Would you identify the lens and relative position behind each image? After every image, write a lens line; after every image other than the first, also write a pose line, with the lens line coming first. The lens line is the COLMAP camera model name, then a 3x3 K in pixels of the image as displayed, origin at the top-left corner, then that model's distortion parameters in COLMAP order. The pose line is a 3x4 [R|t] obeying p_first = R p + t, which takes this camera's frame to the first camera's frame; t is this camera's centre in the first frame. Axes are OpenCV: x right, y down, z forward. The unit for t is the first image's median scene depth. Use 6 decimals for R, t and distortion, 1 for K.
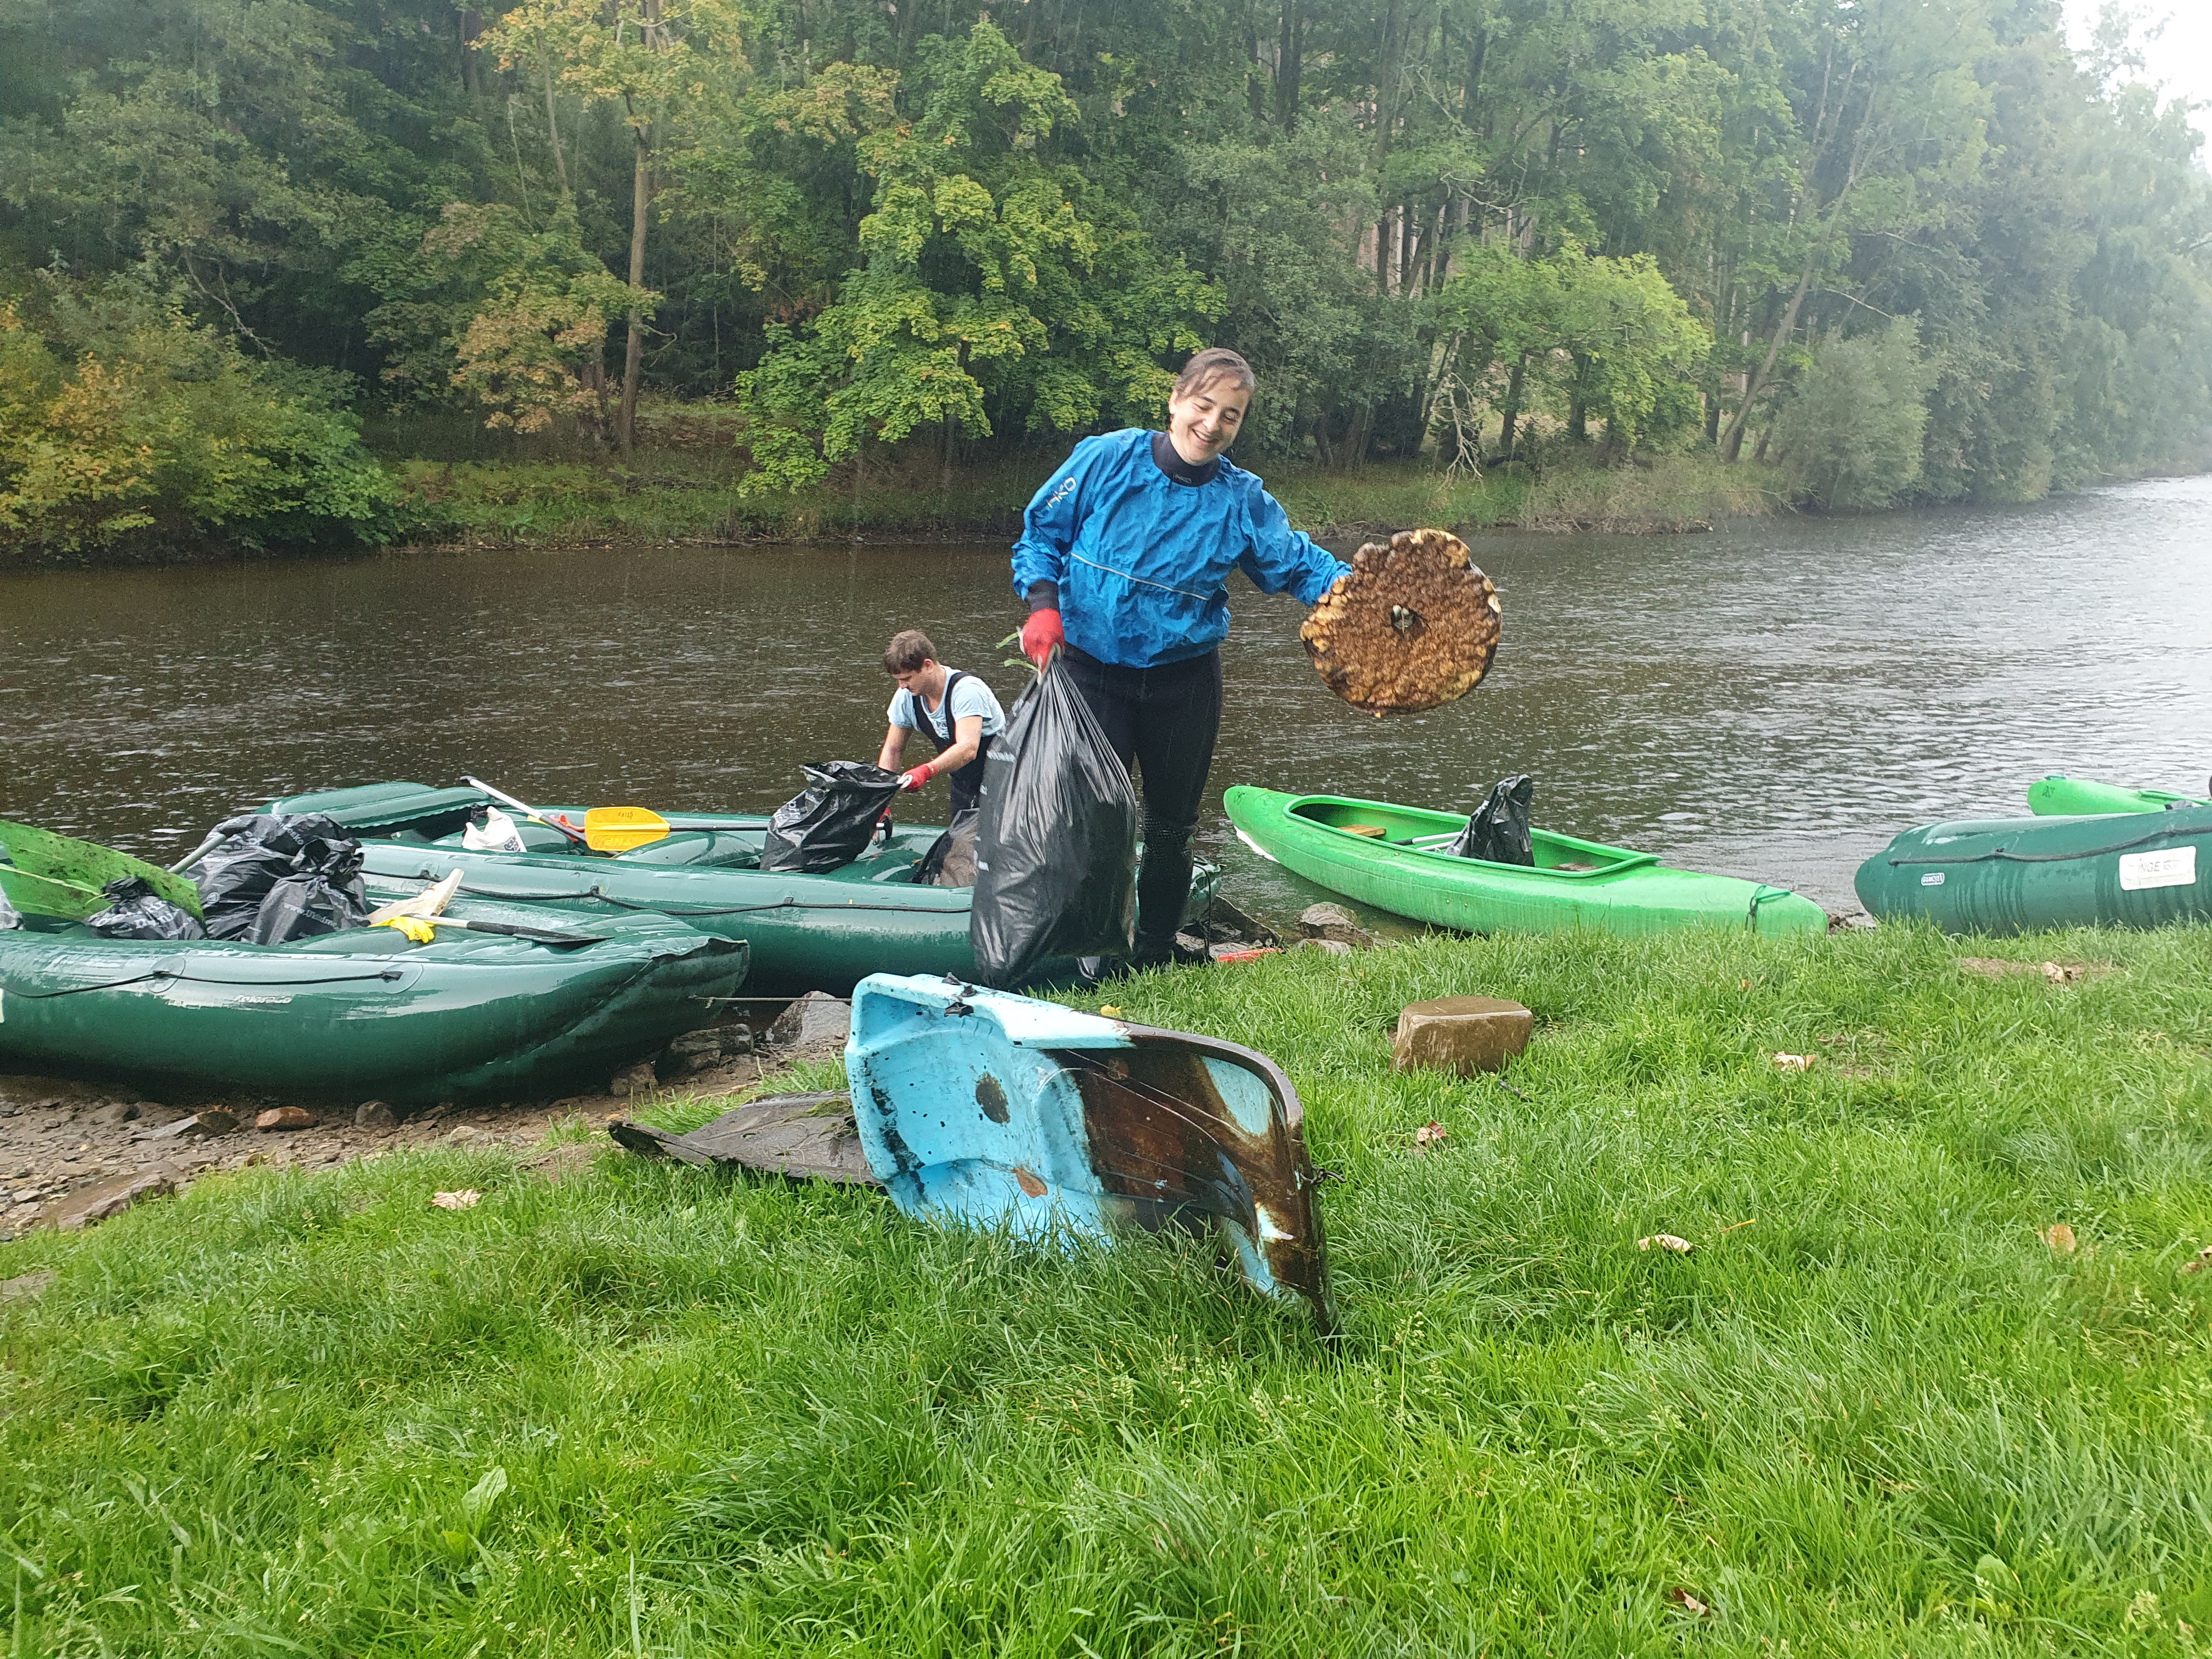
lens RADIAL K [[1730.9, 0, 1149.0], [0, 1730.9, 837.8], [0, 0, 1]] dist [0.011992, 0.016565]
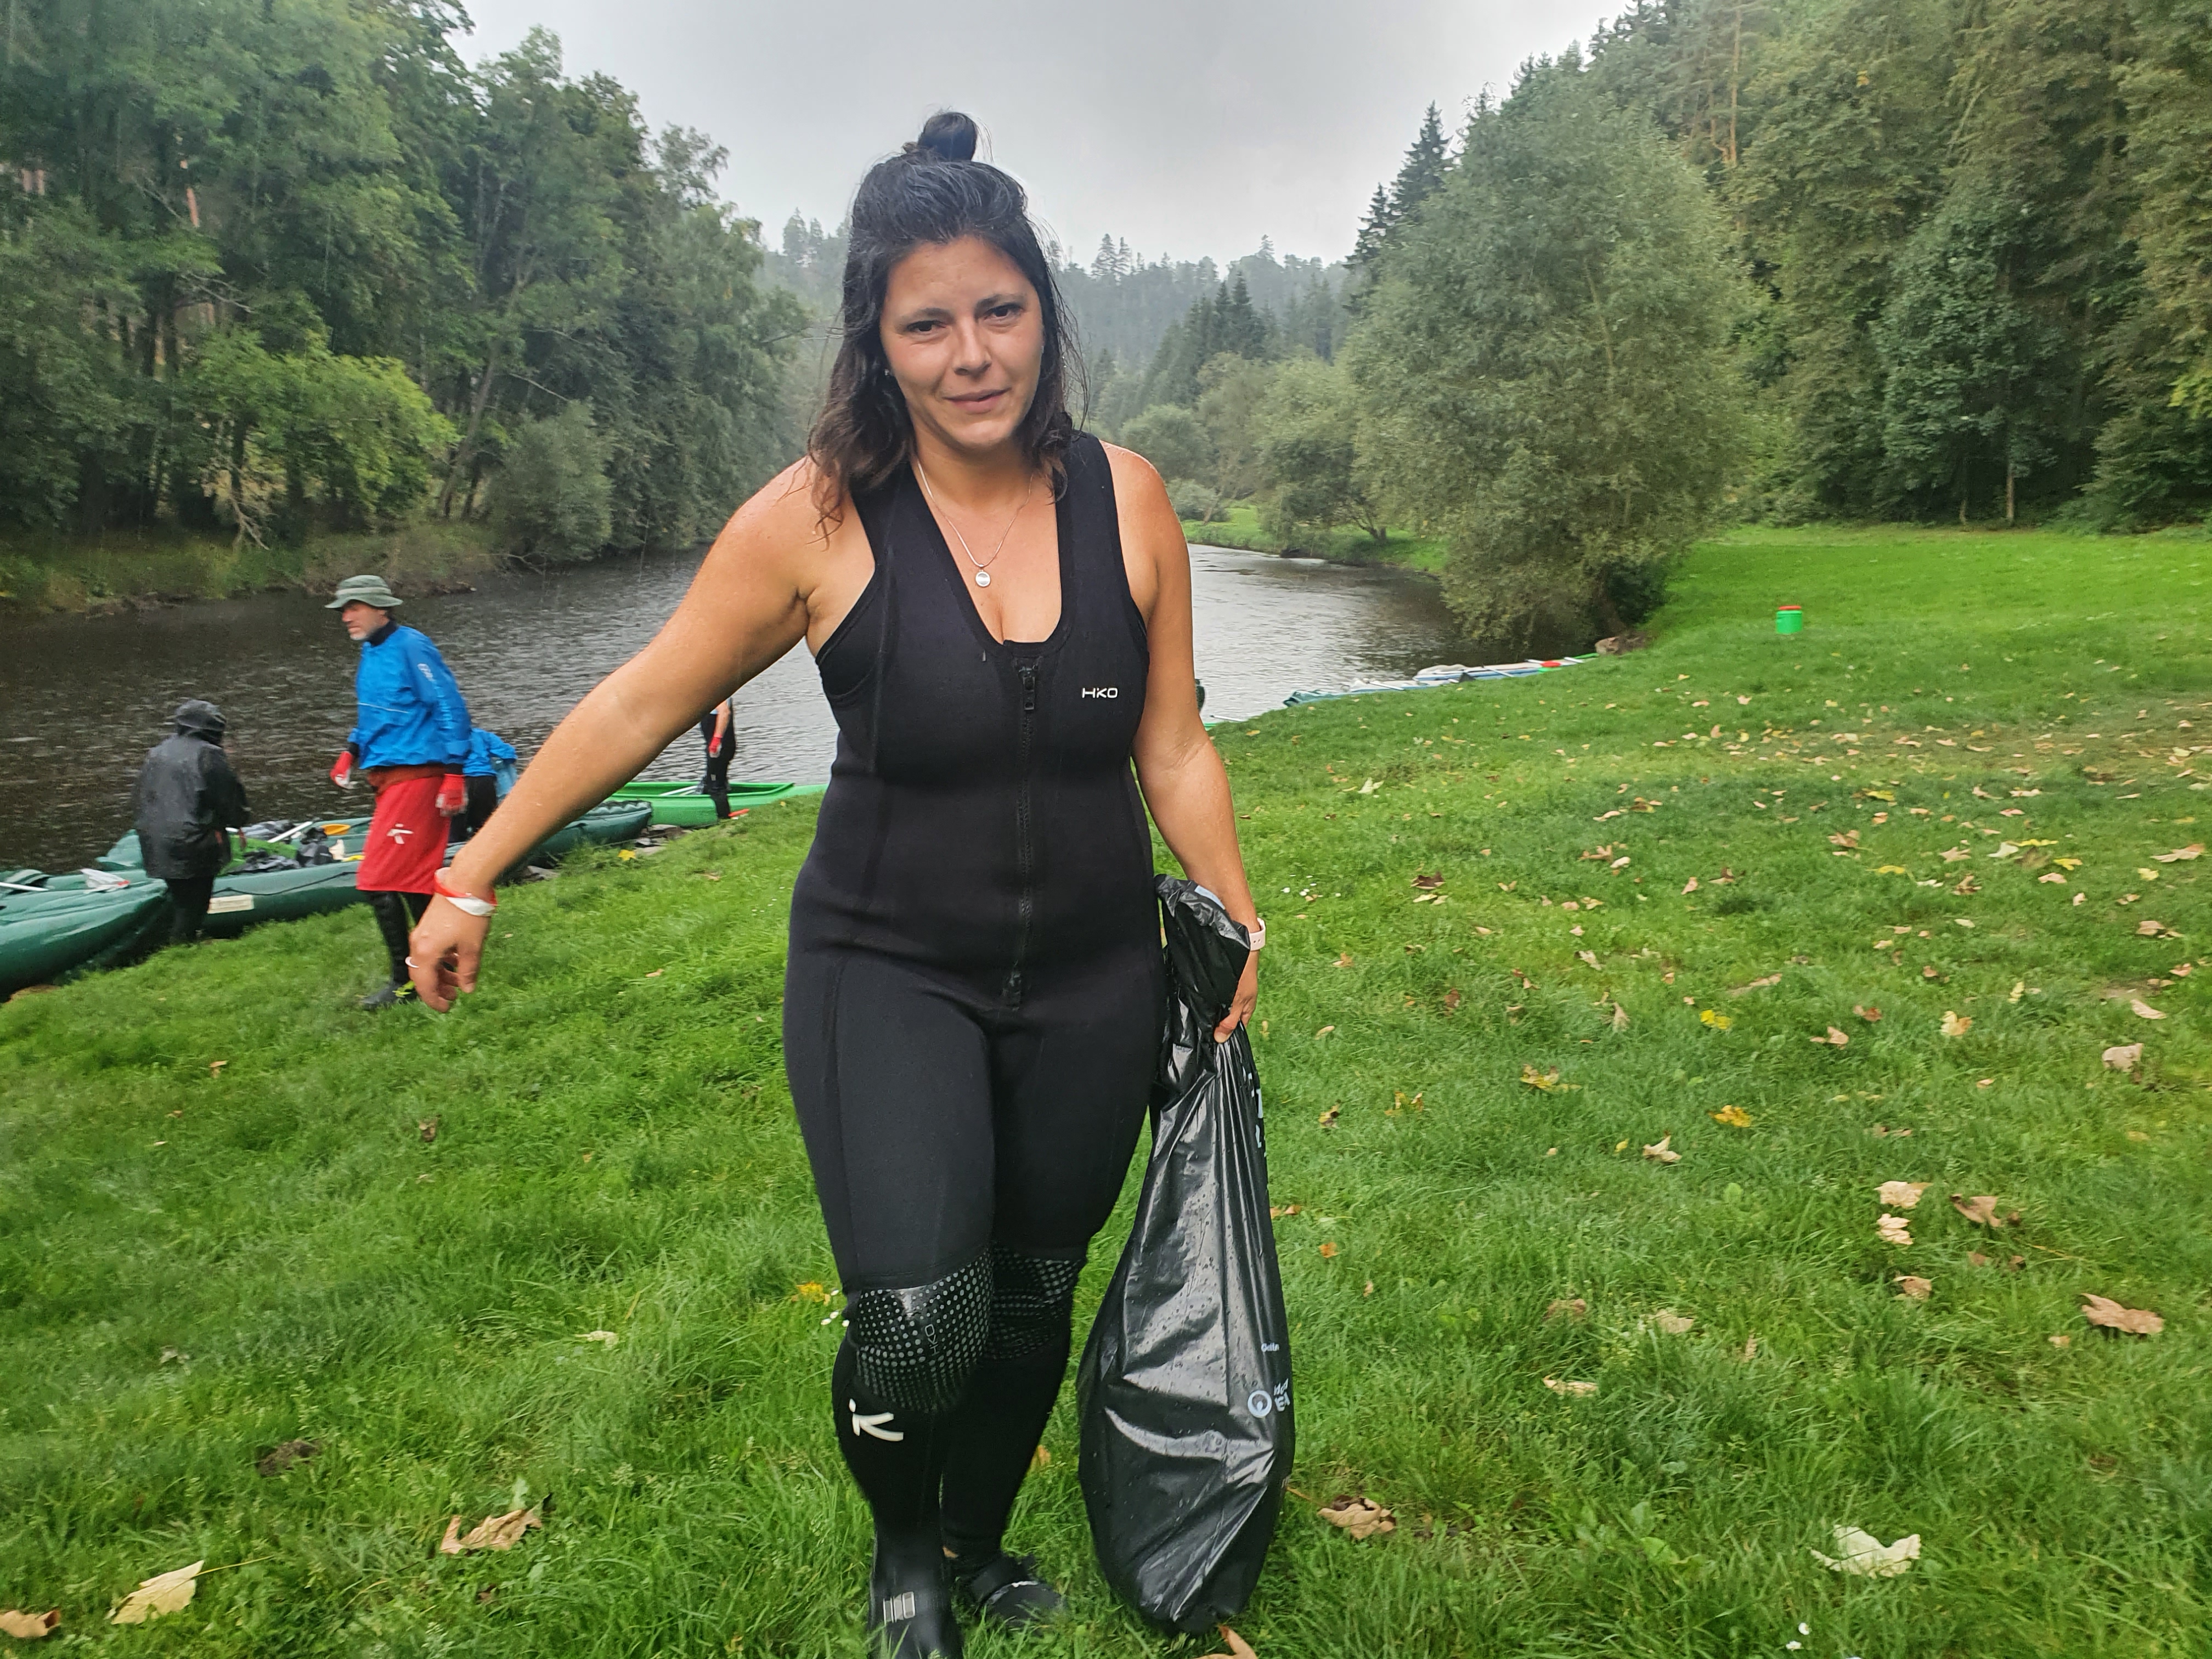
lens RADIAL K [[1730.9, 0, 1115.0], [0, 1730.9, 841.1], [0, 0, 1]] dist [0.011992, 0.016565]
pose [[0.749199, -0.131077, 0.649246, -0.131046], [0.141590, 0.989258, 0.036335, 0.009670], [-0.647034, 0.064705, 0.759710, -0.156795]]
